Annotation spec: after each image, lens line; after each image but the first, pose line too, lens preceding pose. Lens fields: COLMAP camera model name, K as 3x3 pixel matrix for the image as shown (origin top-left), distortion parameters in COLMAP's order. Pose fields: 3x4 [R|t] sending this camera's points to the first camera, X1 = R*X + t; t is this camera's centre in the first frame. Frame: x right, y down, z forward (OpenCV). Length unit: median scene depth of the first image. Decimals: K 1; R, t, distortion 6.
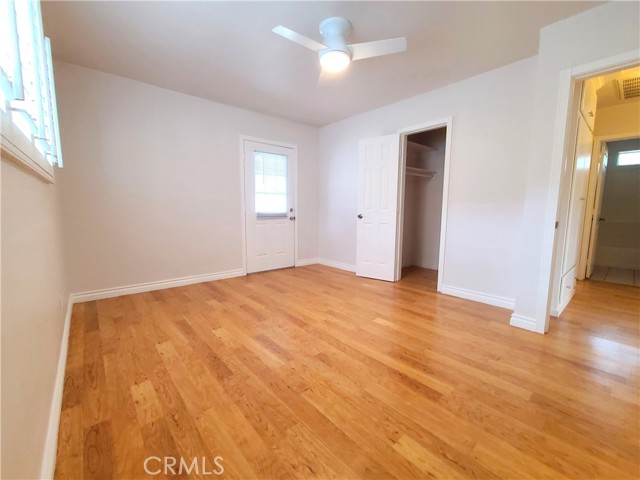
lens RADIAL K [[269.6, 0, 303.9], [0, 269.6, 236.4], [0, 0, 1]] dist [-0.001343, -0.000276]
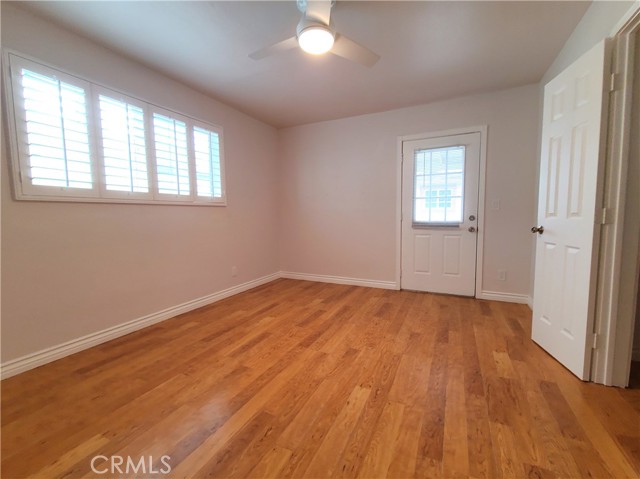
lens RADIAL K [[264.7, 0, 321.8], [0, 264.7, 237.5], [0, 0, 1]] dist [-0.000508, -0.000134]
pose [[0.427086, 0.061219, -0.902136, 0.675851], [-0.076682, 0.996563, 0.031324, -0.058487], [0.900954, 0.055800, 0.430313, 0.533652]]
